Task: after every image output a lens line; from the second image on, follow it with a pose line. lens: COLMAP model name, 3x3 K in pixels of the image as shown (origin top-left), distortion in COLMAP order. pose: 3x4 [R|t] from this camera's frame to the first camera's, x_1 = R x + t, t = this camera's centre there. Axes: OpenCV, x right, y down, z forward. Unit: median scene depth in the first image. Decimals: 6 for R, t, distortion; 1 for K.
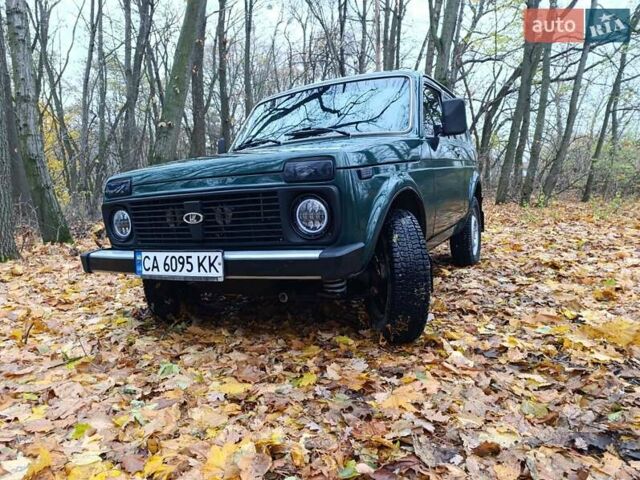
lens RADIAL K [[448.3, 0, 320.0], [0, 448.3, 240.0], [0, 0, 1]] dist [0.005891, 0.000364]
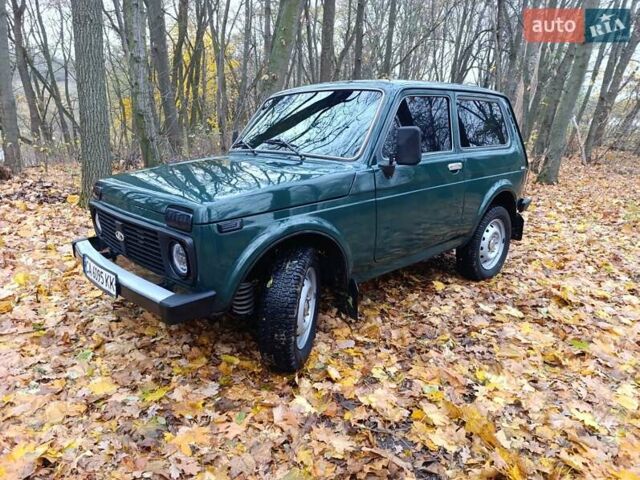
lens RADIAL K [[448.3, 0, 320.0], [0, 448.3, 240.0], [0, 0, 1]] dist [0.005891, 0.000364]
pose [[0.941552, 0.148130, -0.302551, 0.620997], [-0.101216, 0.981031, 0.165326, -0.309409], [0.321302, -0.125040, 0.938685, 0.049442]]
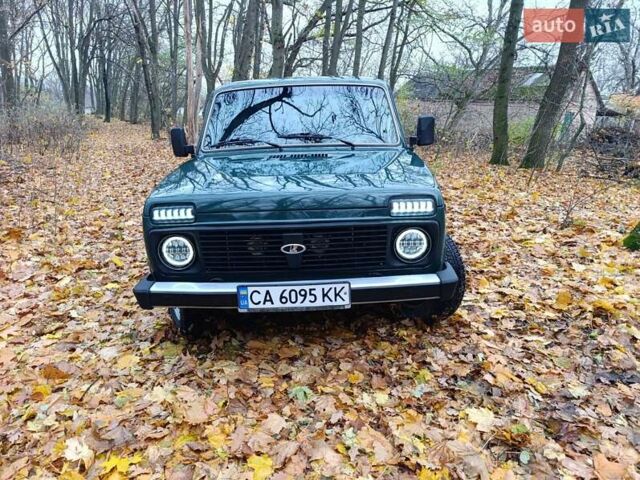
lens RADIAL K [[448.3, 0, 320.0], [0, 448.3, 240.0], [0, 0, 1]] dist [0.005891, 0.000364]
pose [[0.888847, -0.088589, 0.449558, -0.744264], [0.027448, 0.989664, 0.140752, -0.229745], [-0.457381, -0.112768, 0.882092, 0.049962]]
